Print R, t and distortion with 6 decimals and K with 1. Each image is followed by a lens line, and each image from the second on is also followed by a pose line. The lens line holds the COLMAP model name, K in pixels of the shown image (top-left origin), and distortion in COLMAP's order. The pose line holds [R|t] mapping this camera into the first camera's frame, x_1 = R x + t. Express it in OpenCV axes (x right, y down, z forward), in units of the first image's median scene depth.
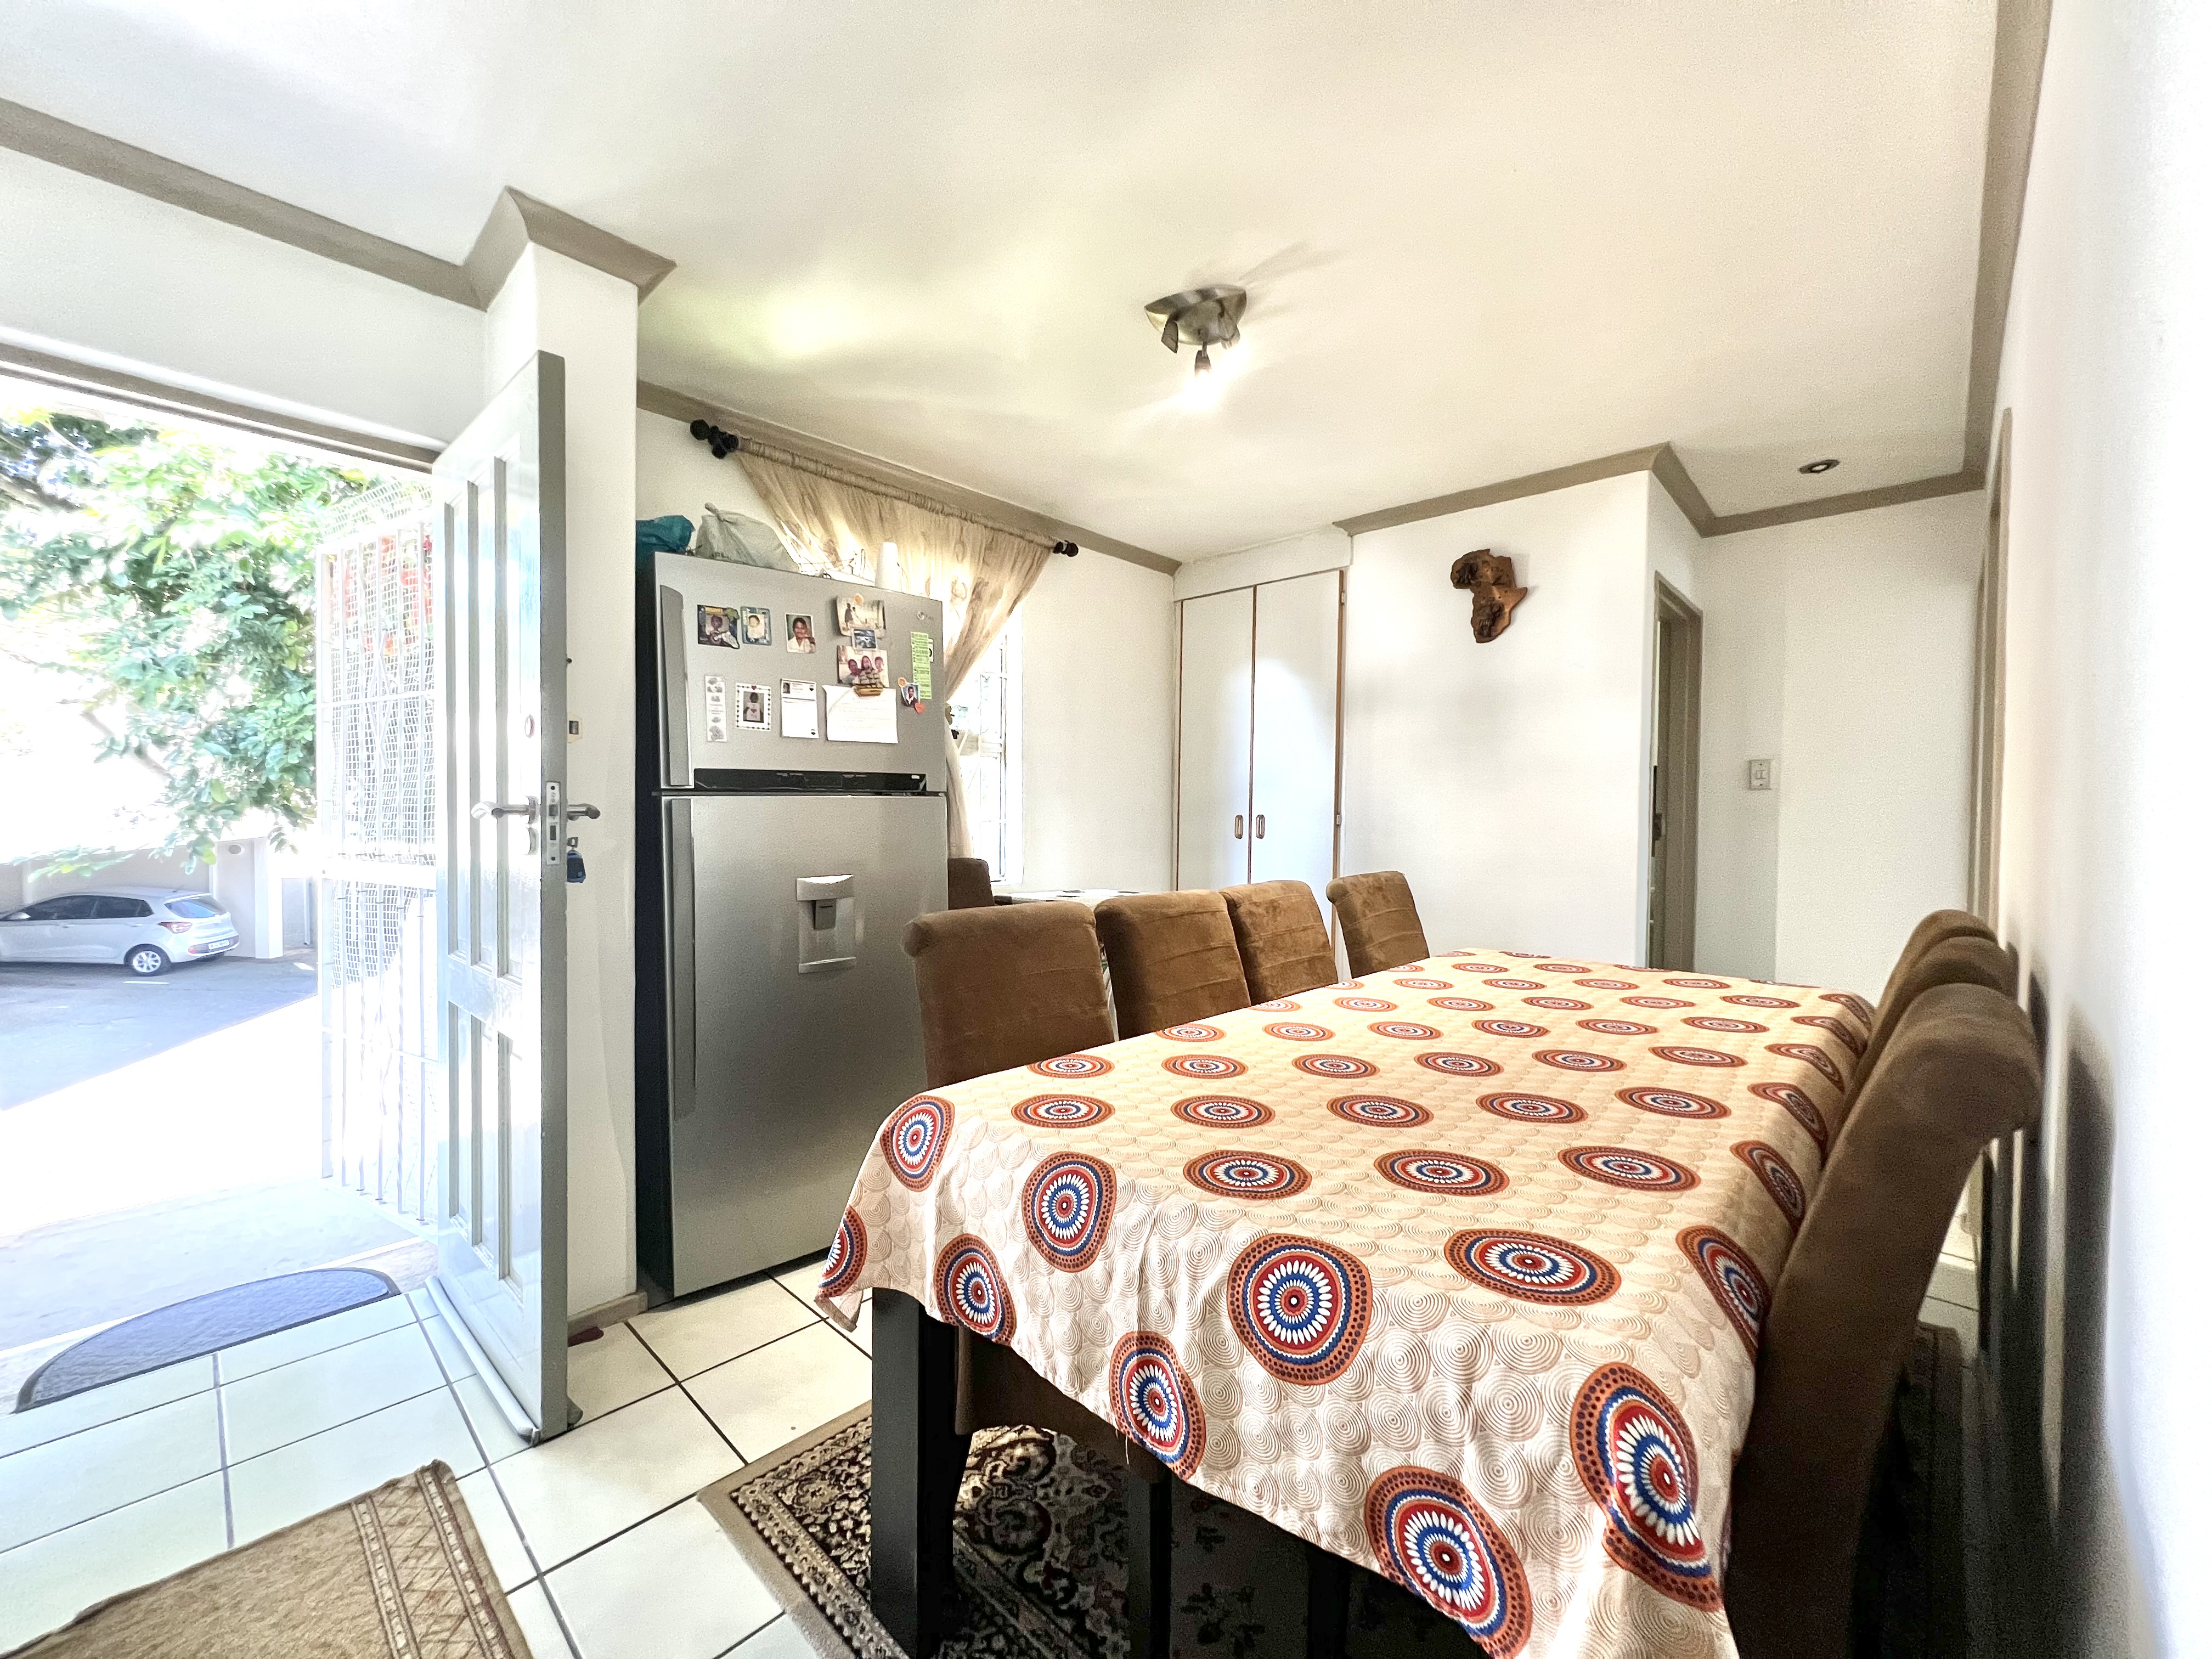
lens RADIAL K [[884.4, 0, 1102.4], [0, 884.4, 834.7], [0, 0, 1]] dist [-0.002949, 0.000971]
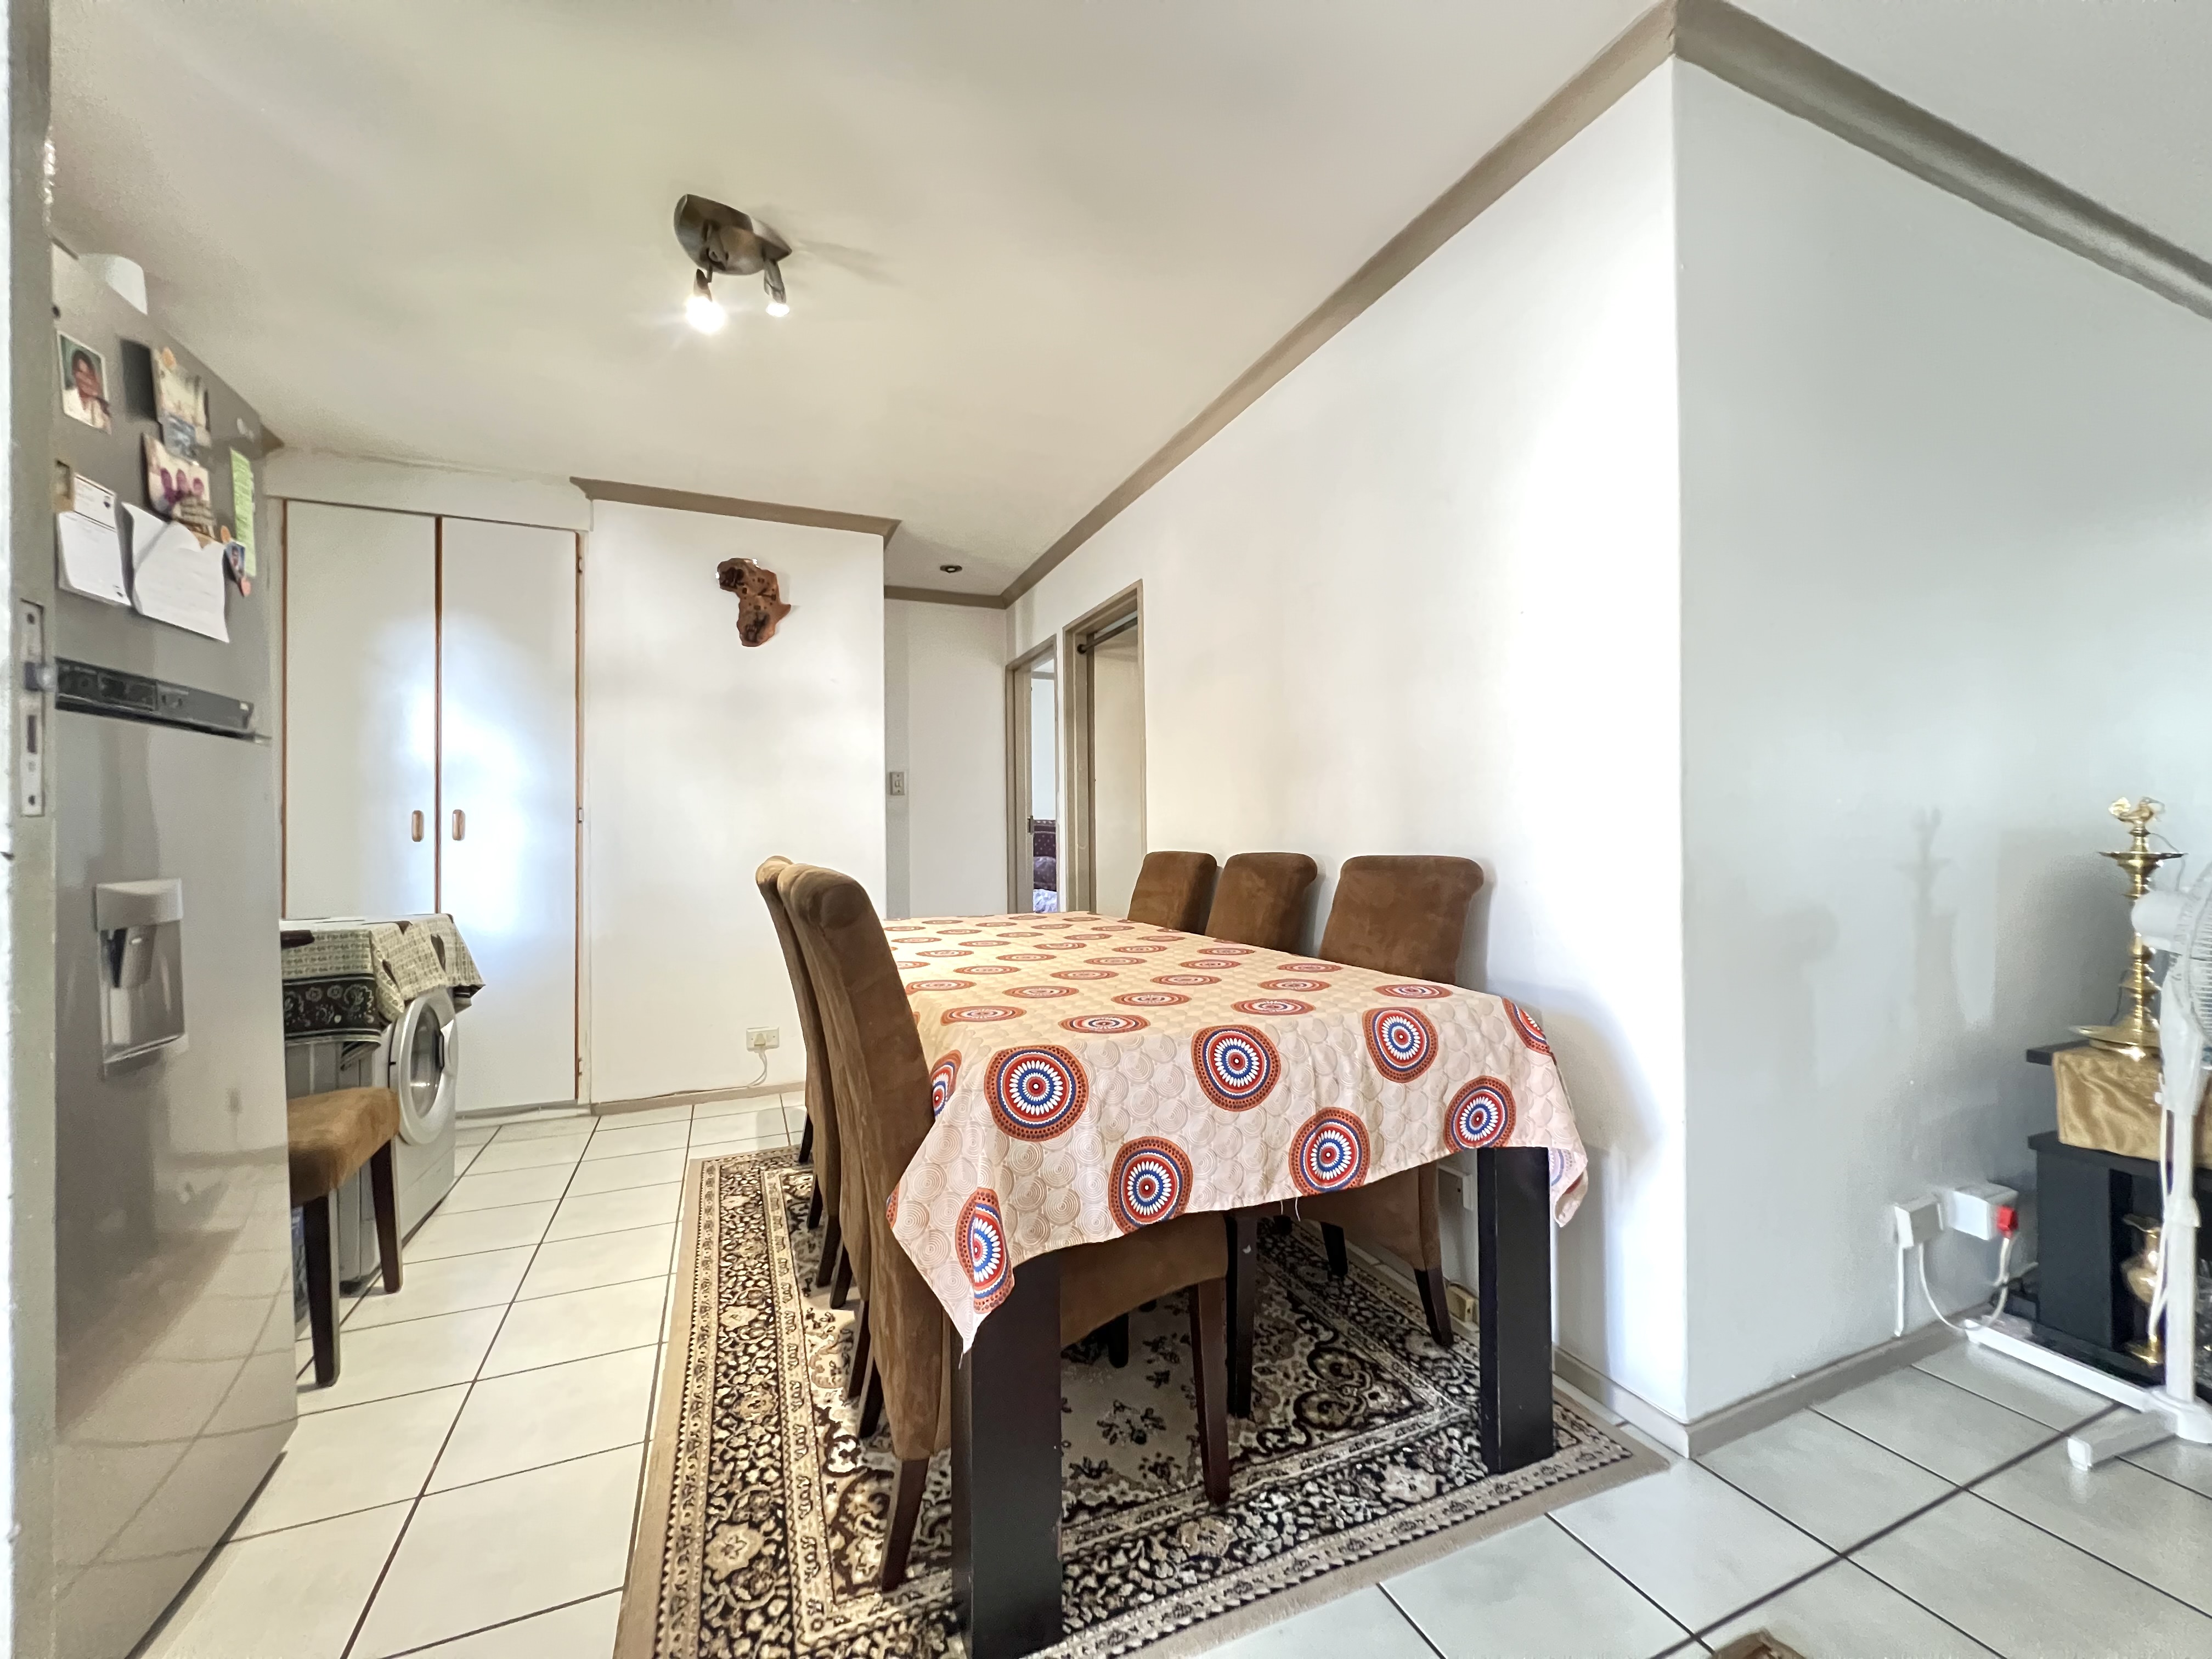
lens RADIAL K [[884.4, 0, 1103.9], [0, 884.4, 834.5], [0, 0, 1]] dist [-0.002949, 0.000971]
pose [[0.398766, -0.008766, 0.917011, -0.713271], [0.035176, 0.999365, -0.005743, 0.055265], [-0.916378, 0.034547, 0.398821, 0.372858]]
